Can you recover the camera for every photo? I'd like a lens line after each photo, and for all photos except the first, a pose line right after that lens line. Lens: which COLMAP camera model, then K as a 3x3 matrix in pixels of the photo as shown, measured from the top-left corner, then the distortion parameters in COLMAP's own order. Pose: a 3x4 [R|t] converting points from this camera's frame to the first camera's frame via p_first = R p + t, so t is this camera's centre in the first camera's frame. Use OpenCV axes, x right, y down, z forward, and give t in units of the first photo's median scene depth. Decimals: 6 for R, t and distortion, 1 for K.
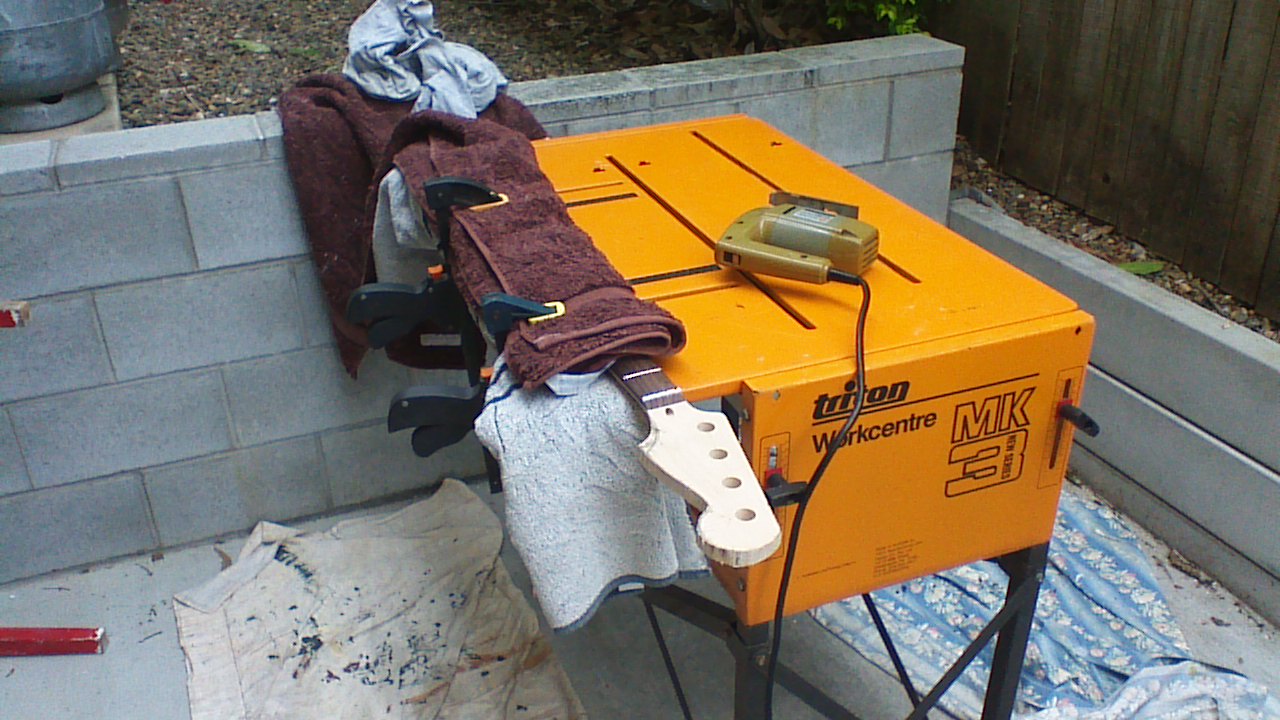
lens RADIAL K [[1141.5, 0, 638.9], [0, 1141.5, 386.5], [0, 0, 1]] dist [0.070806, -0.192237]
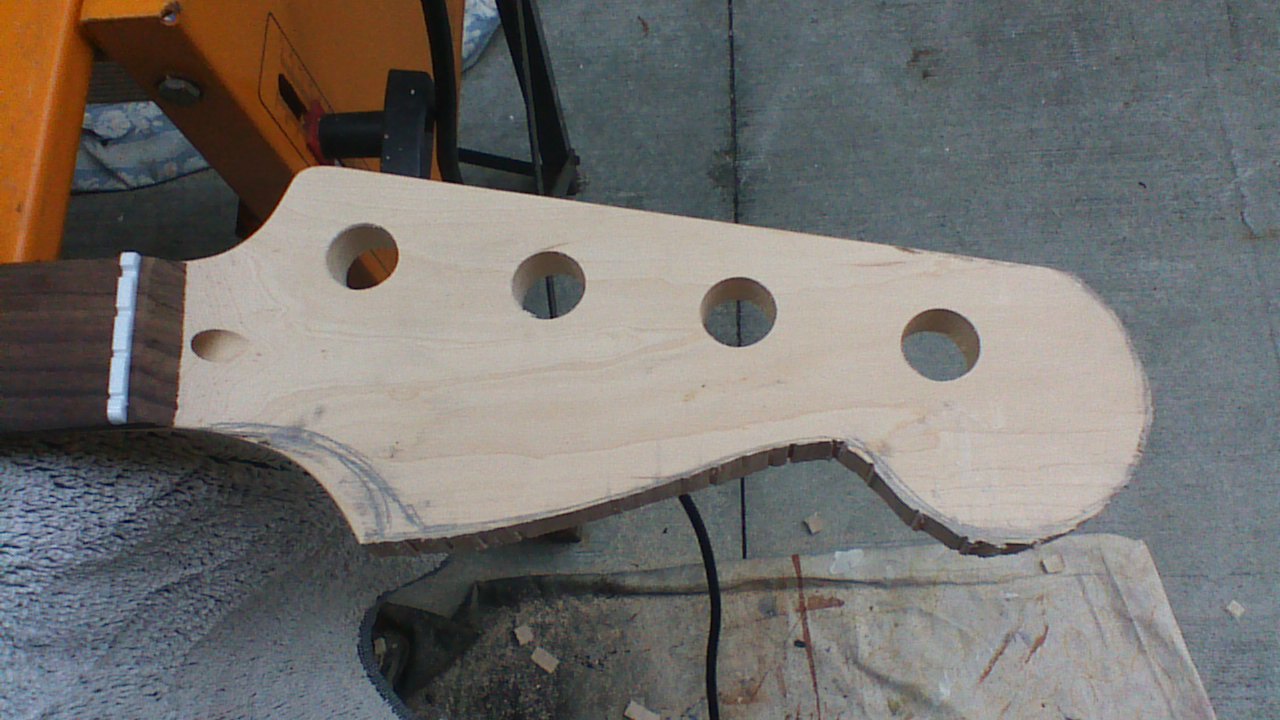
lens RADIAL K [[1141.5, 0, 638.9], [0, 1141.5, 386.5], [0, 0, 1]] dist [0.070806, -0.192237]
pose [[0.372906, -0.886493, 0.273992, -0.013281], [0.525025, 0.445068, 0.725440, -0.094511], [-0.765043, -0.126668, 0.631399, 0.687496]]
